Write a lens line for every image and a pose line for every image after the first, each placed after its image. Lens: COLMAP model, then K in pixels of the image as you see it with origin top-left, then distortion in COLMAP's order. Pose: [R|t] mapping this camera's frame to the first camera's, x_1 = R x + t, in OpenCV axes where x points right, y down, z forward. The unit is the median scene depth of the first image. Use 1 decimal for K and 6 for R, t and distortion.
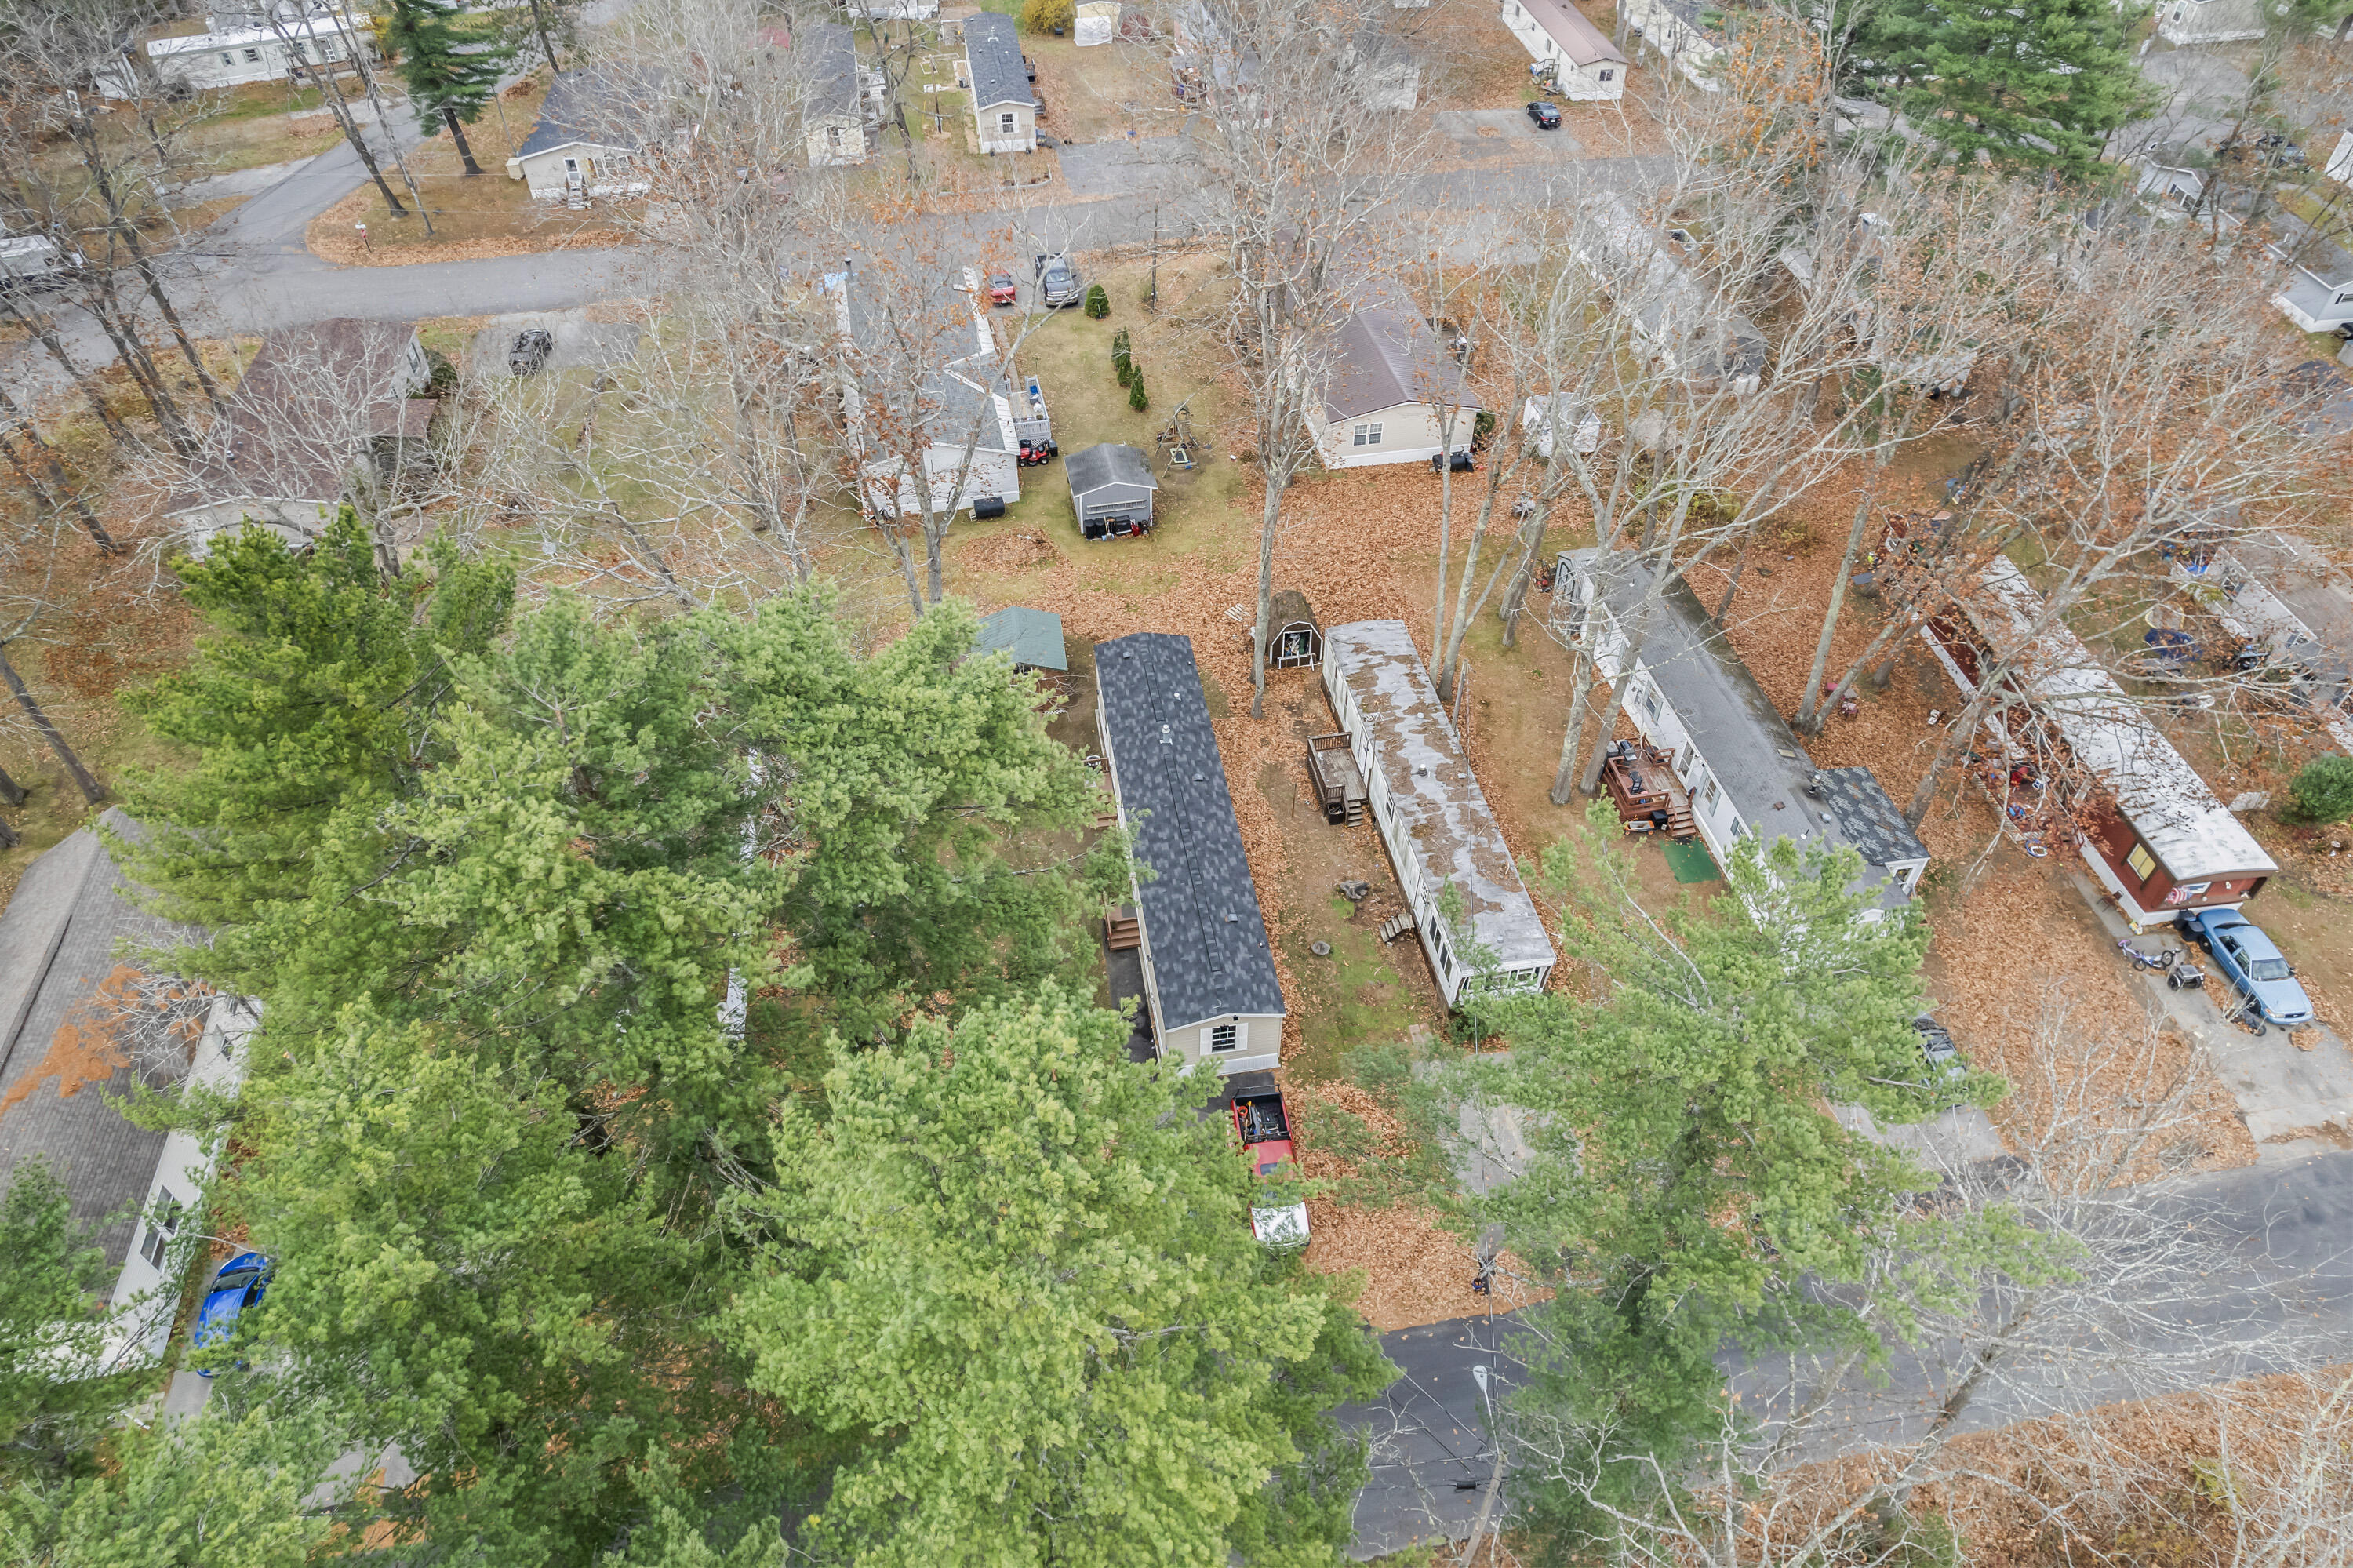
lens RADIAL K [[1509.9, 0, 1176.5], [0, 1509.9, 784.0], [0, 0, 1]] dist [-0.008082, -0.000953]
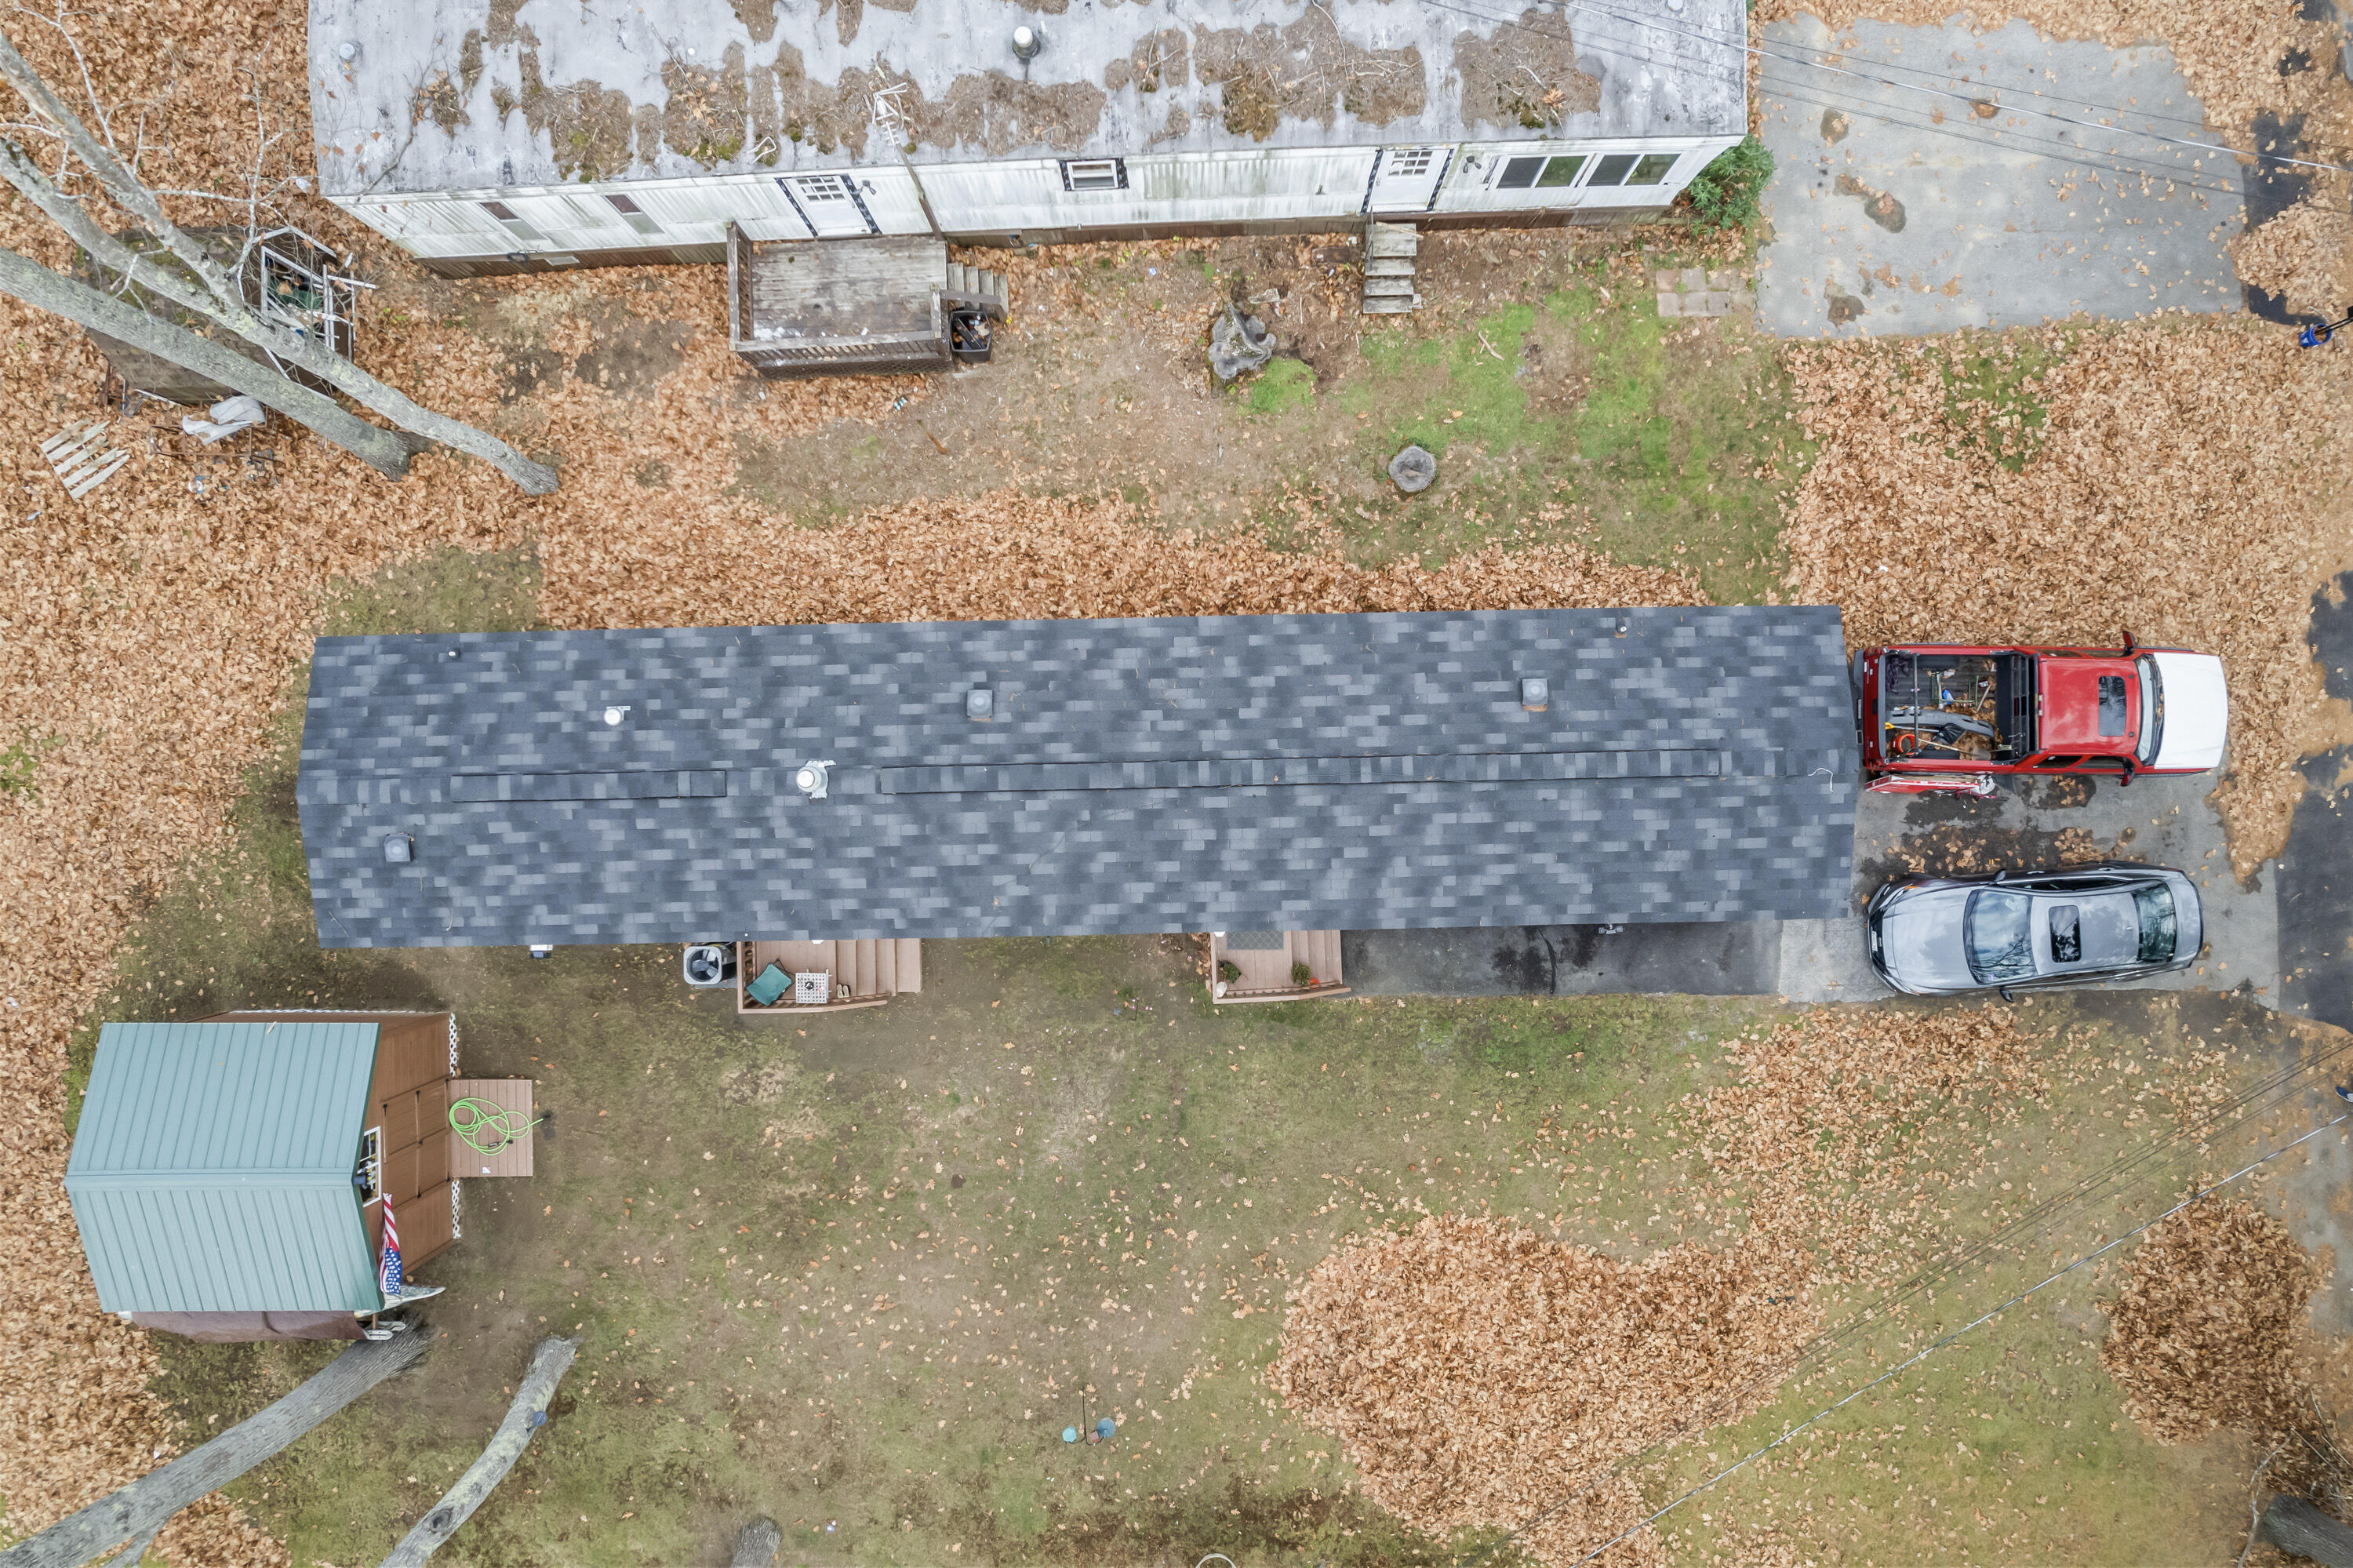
lens RADIAL K [[1509.9, 0, 1176.5], [0, 1509.9, 784.0], [0, 0, 1]] dist [-0.008082, -0.000953]
pose [[0.137381, -0.990481, 0.008562, -0.000513], [0.705683, 0.103938, 0.700862, -0.195858], [-0.695081, -0.090244, 0.713245, 0.687112]]
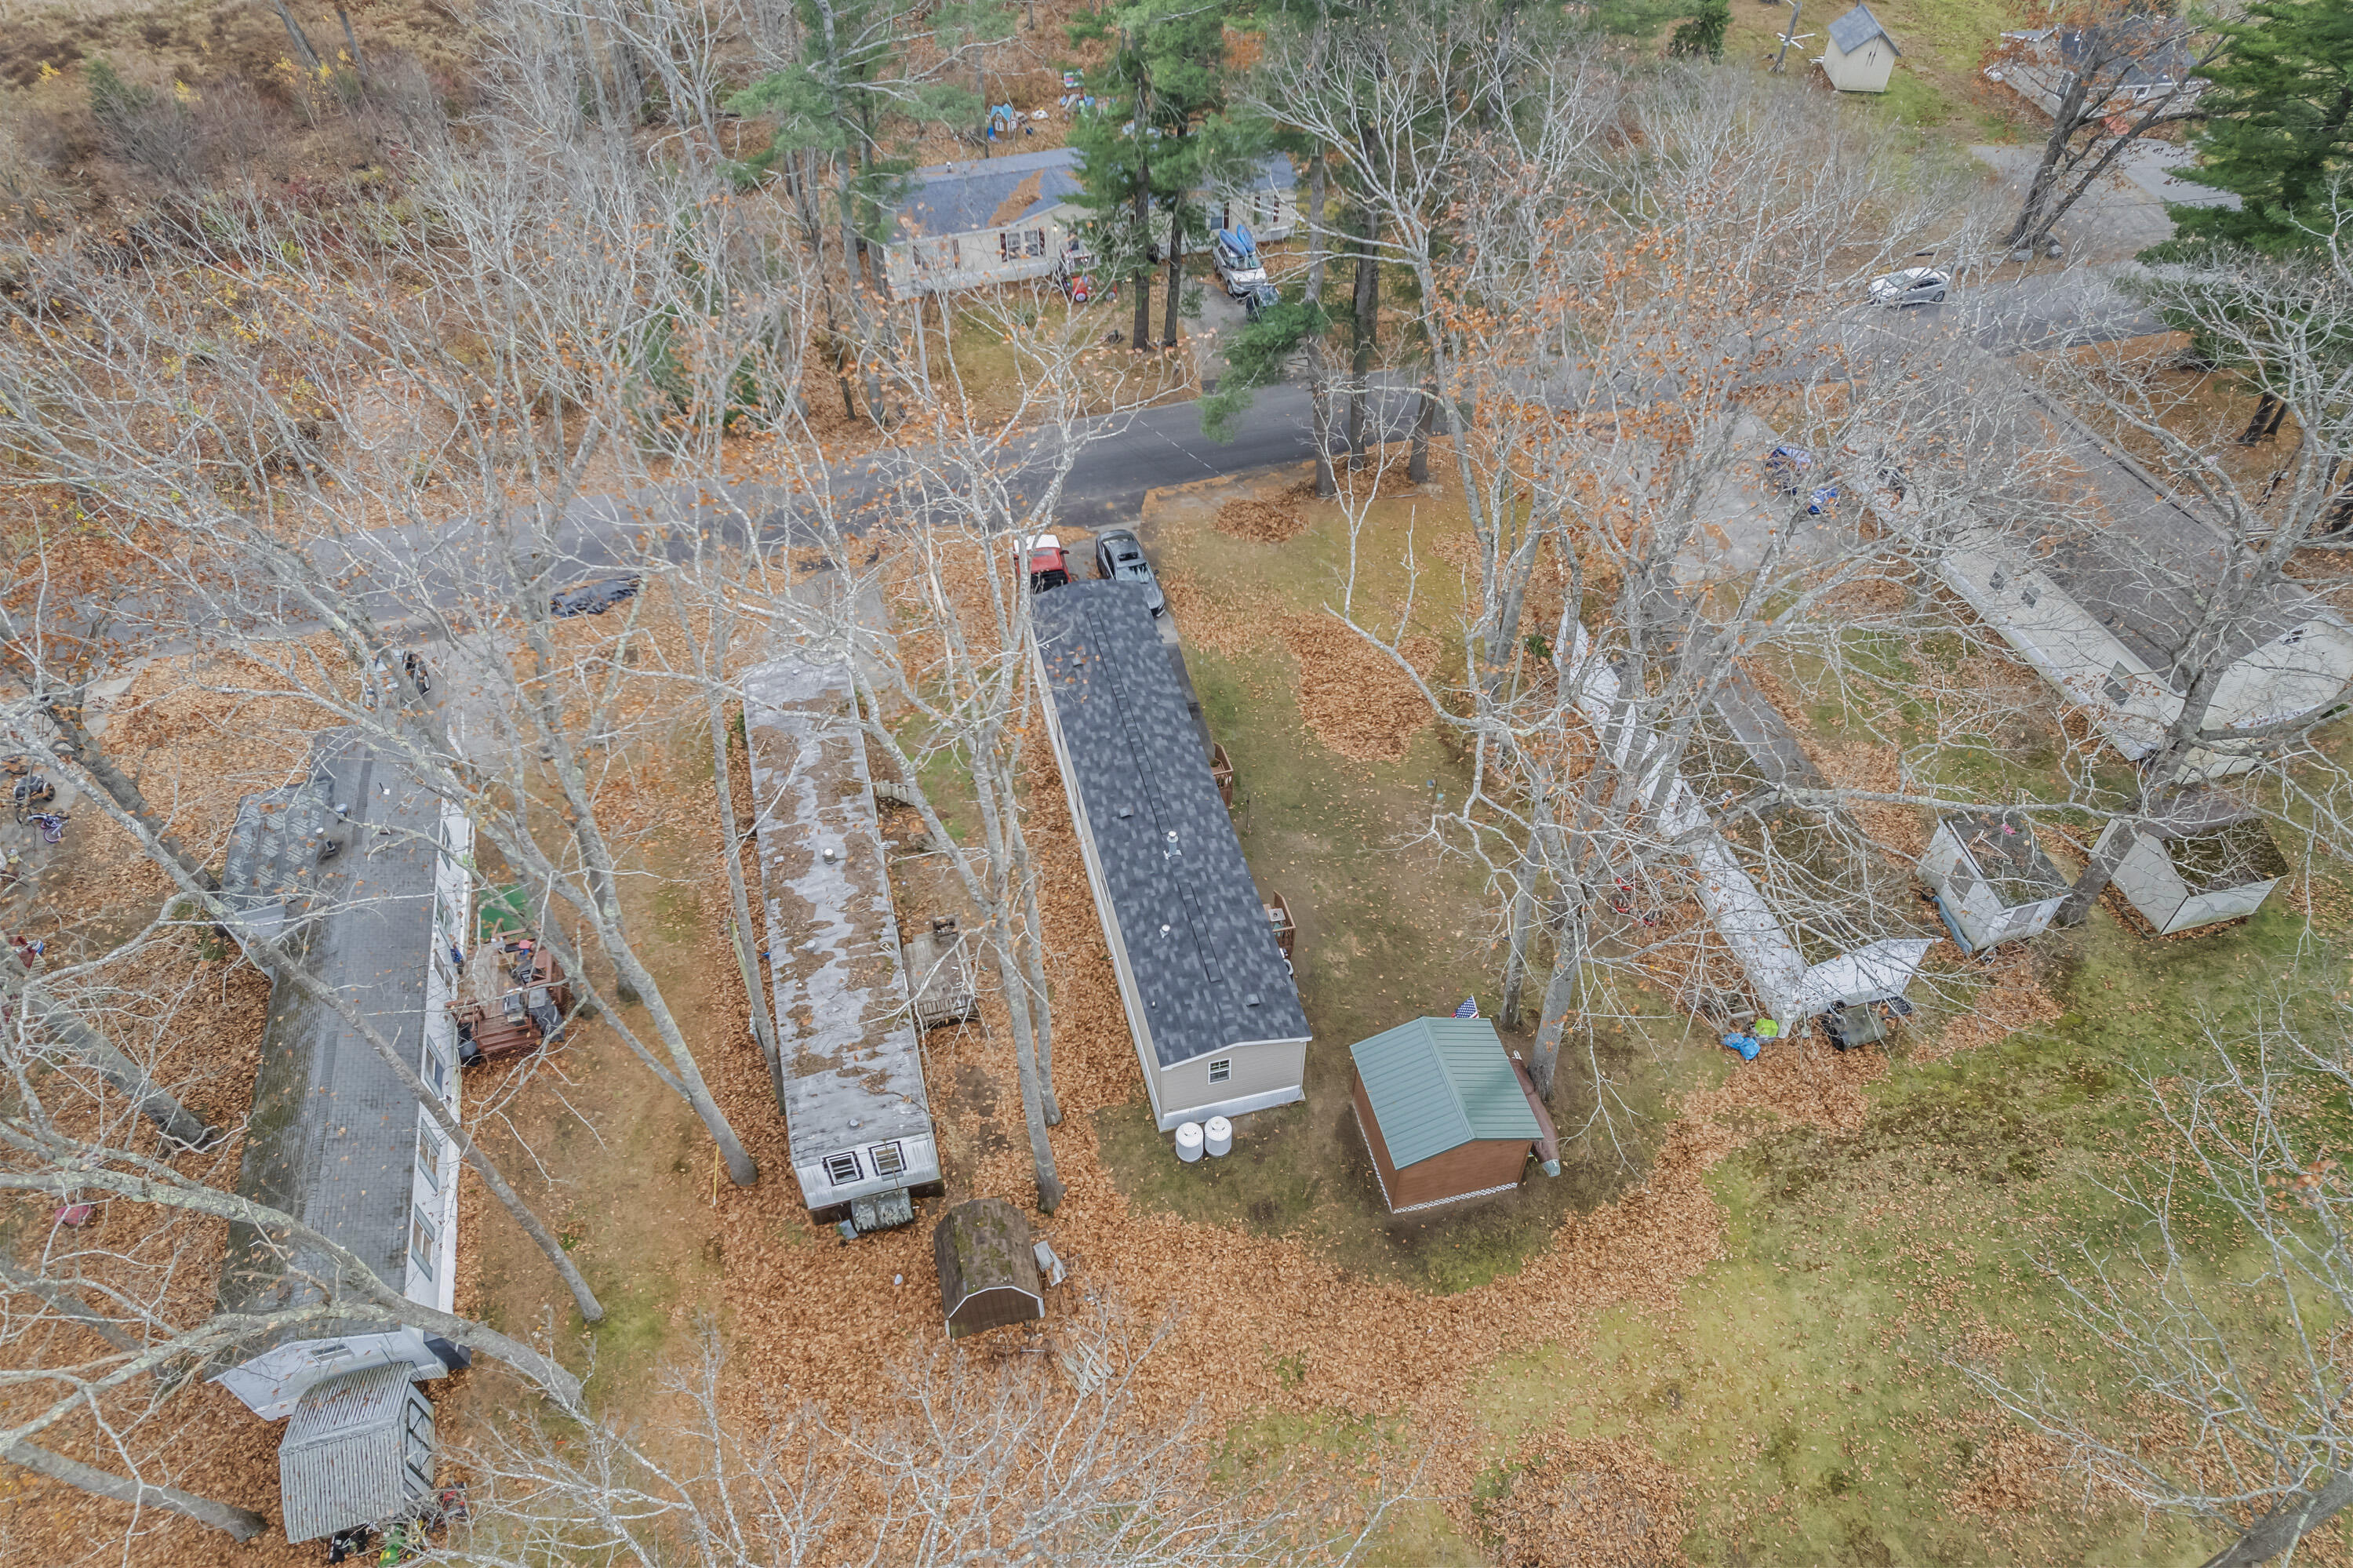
lens RADIAL K [[1509.9, 0, 1176.5], [0, 1509.9, 784.0], [0, 0, 1]] dist [-0.008082, -0.000953]
pose [[-0.996144, 0.071474, -0.050887, 0.024905], [-0.051342, -0.004537, 0.998671, -0.735756], [0.071148, 0.997432, 0.008189, 0.925894]]
